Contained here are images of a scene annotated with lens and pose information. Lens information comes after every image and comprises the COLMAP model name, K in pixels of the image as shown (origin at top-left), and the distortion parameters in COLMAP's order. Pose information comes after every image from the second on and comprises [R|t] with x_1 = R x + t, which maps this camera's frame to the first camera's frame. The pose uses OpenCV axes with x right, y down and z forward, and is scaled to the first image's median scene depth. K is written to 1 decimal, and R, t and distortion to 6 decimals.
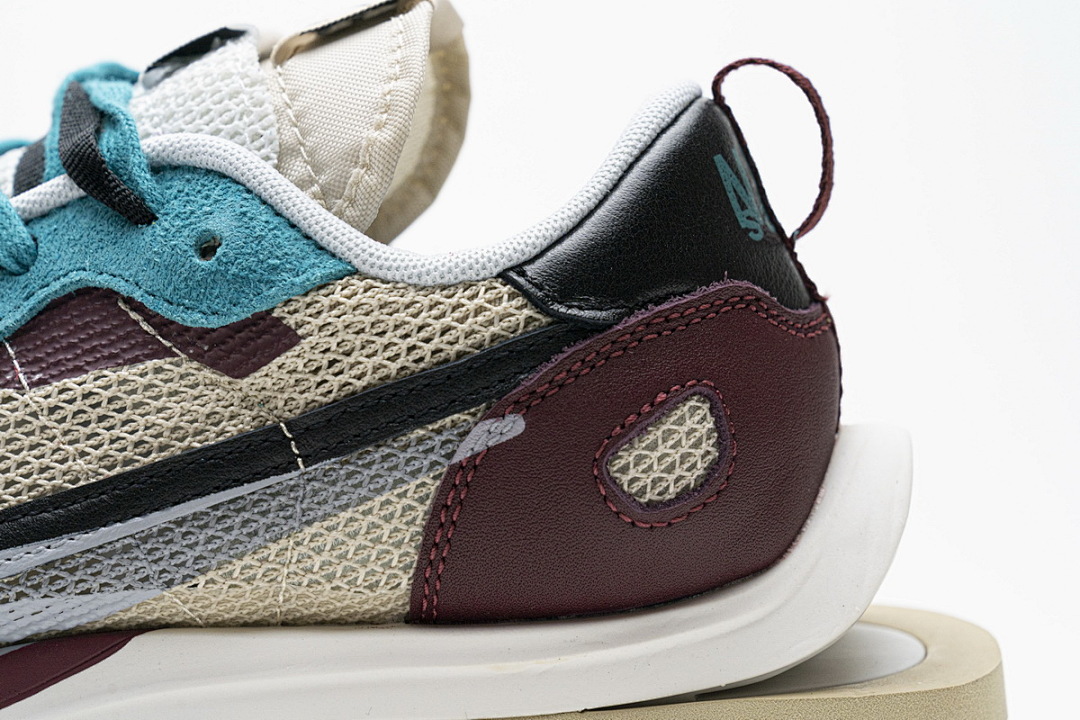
lens RADIAL K [[2059.9, 0, 537.9], [0, 2059.9, 362.6], [0, 0, 1]] dist [0.000729, 0.000000]
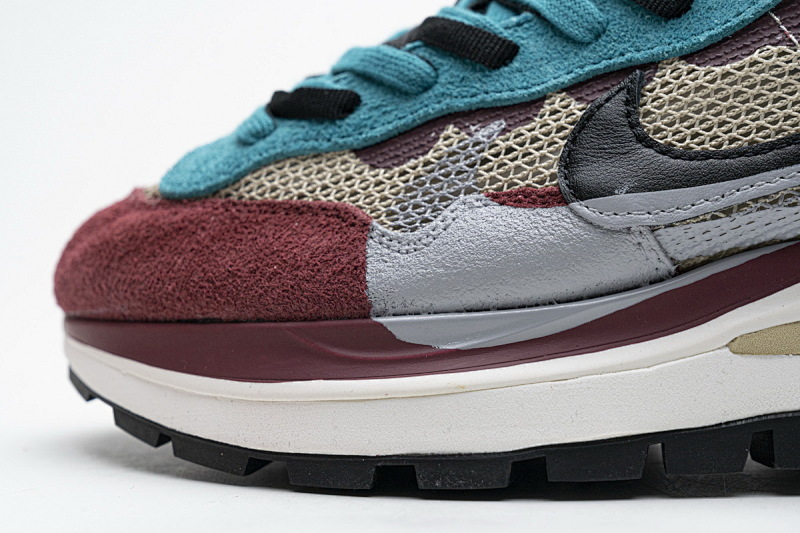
lens RADIAL K [[1525.9, 0, 393.9], [0, 1525.9, 265.5], [0, 0, 1]] dist [0.000729, 0.000000]
pose [[0.996869, 0.015407, -0.077551, -0.428034], [-0.013152, 0.999478, 0.029502, 0.127011], [0.077965, -0.028389, 0.996552, 0.019459]]
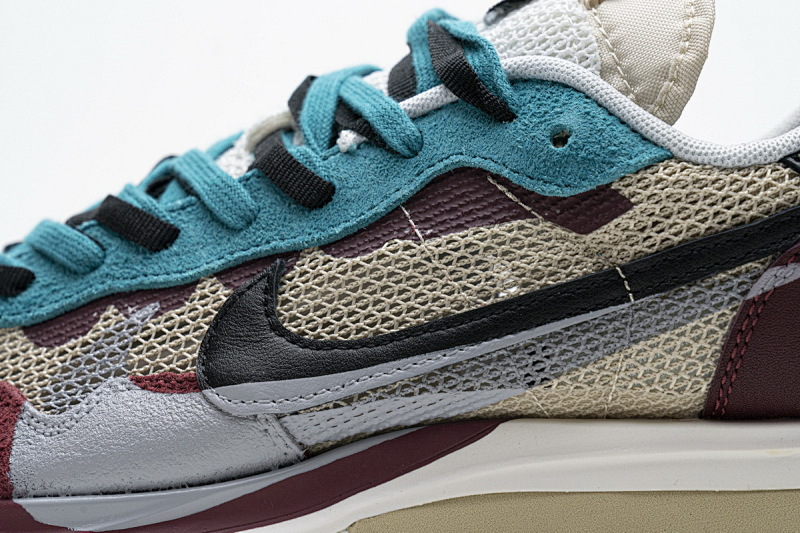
lens RADIAL K [[1525.9, 0, 397.6], [0, 1525.9, 270.0], [0, 0, 1]] dist [0.000729, 0.000000]
pose [[0.998351, 0.017546, -0.054660, -0.210340], [-0.017865, 0.999826, -0.005342, 0.038414], [0.054557, 0.006310, 0.998491, -0.008340]]
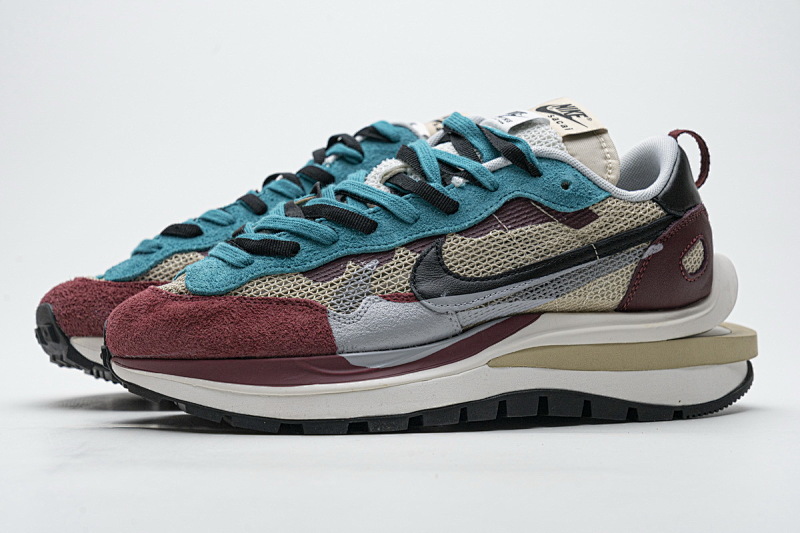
lens RADIAL K [[1525.9, 0, 399.5], [0, 1525.9, 269.0], [0, 0, 1]] dist [0.000729, 0.000000]
pose [[0.910978, 0.022246, 0.411855, -1.293779], [-0.021210, 0.999750, -0.007087, 0.086509], [-0.411910, -0.002280, 0.911222, -0.927729]]
